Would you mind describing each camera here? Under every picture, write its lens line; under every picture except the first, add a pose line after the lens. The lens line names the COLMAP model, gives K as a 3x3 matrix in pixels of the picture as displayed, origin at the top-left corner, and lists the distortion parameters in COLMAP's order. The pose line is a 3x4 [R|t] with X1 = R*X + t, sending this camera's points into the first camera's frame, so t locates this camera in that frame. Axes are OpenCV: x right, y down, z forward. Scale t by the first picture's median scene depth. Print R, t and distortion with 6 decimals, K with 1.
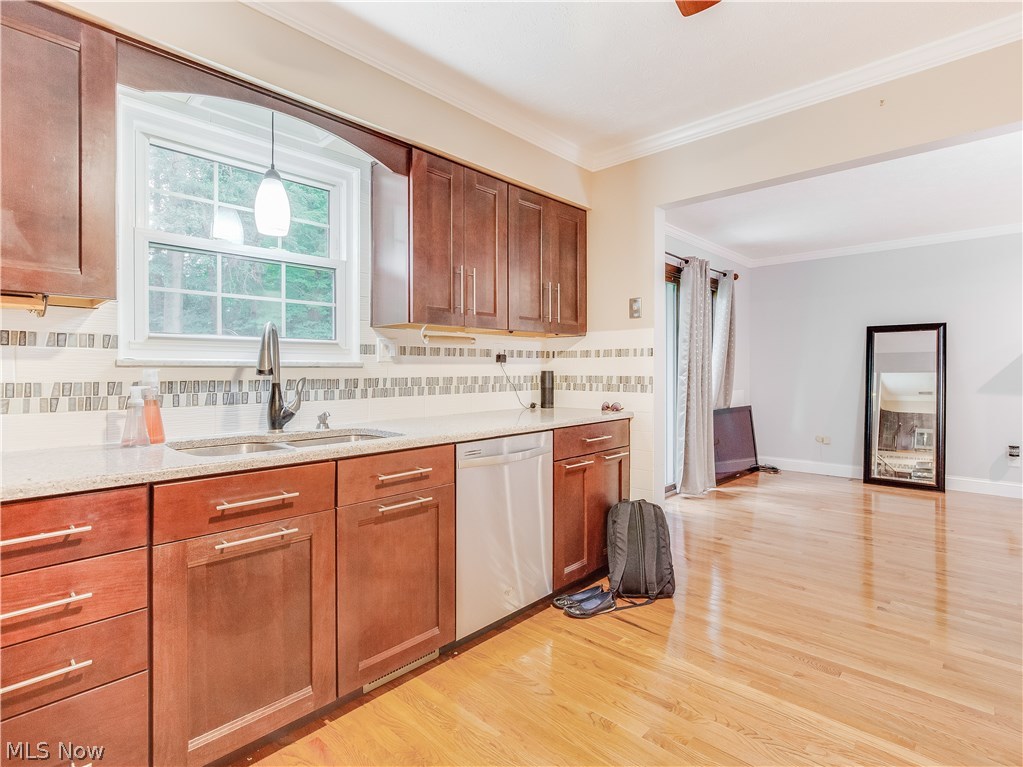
lens RADIAL K [[524.0, 0, 516.4], [0, 524.0, 377.1], [0, 0, 1]] dist [0.000760, 0.000197]
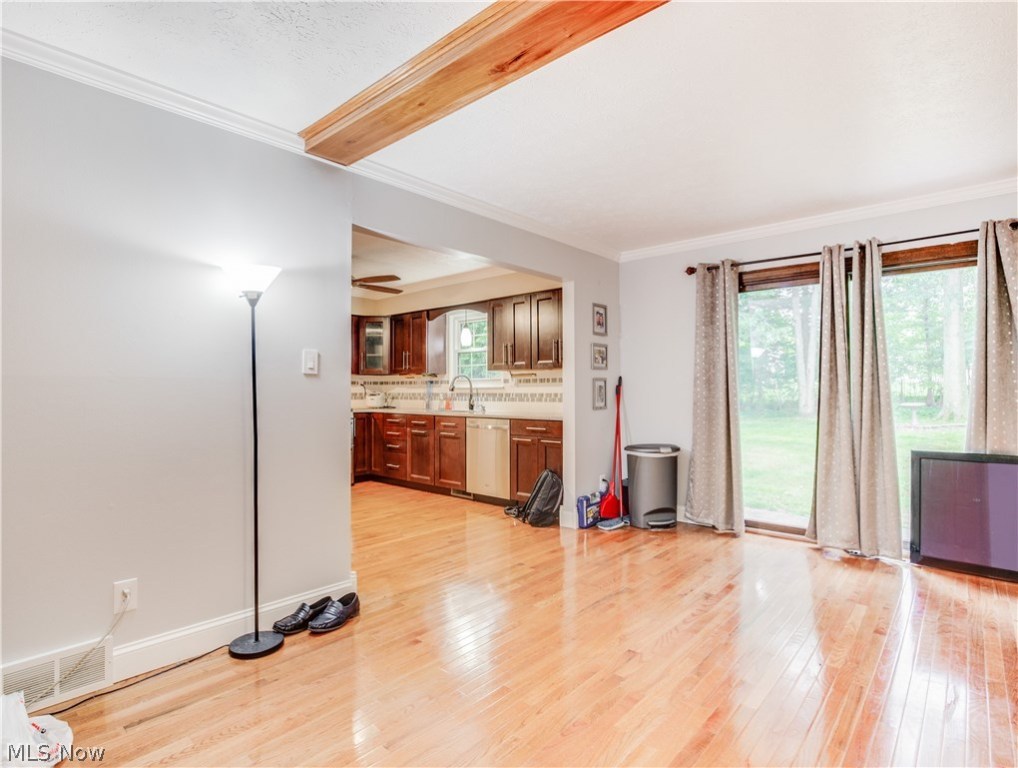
lens RADIAL K [[526.9, 0, 509.0], [0, 526.9, 384.0], [0, 0, 1]] dist [-0.001252, -0.000172]
pose [[0.020503, -0.010111, -0.999739, 2.265719], [-0.011149, 0.999884, -0.010341, -0.016055], [0.999728, 0.011358, 0.020388, 1.018221]]
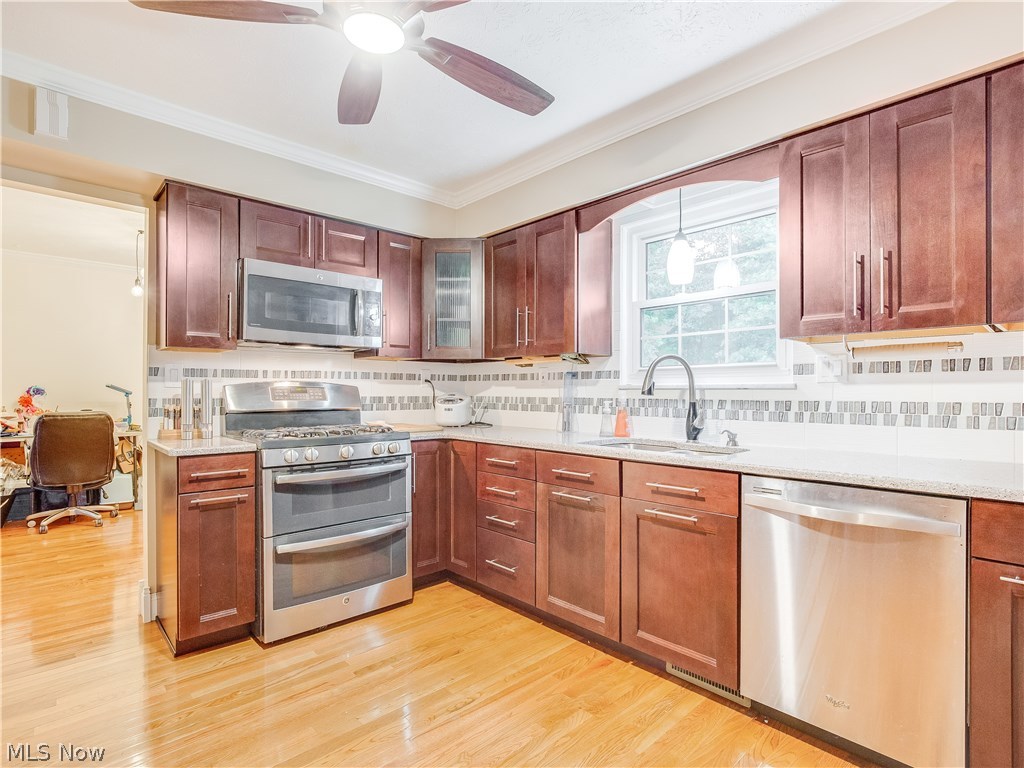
lens RADIAL K [[533.3, 0, 510.5], [0, 533.3, 393.4], [0, 0, 1]] dist [-0.002099, 0.000153]
pose [[-0.082930, 0.006685, -0.996533, 0.728017], [-0.013472, 0.999879, 0.007829, -0.011763], [0.996464, 0.014075, -0.082829, 0.598885]]
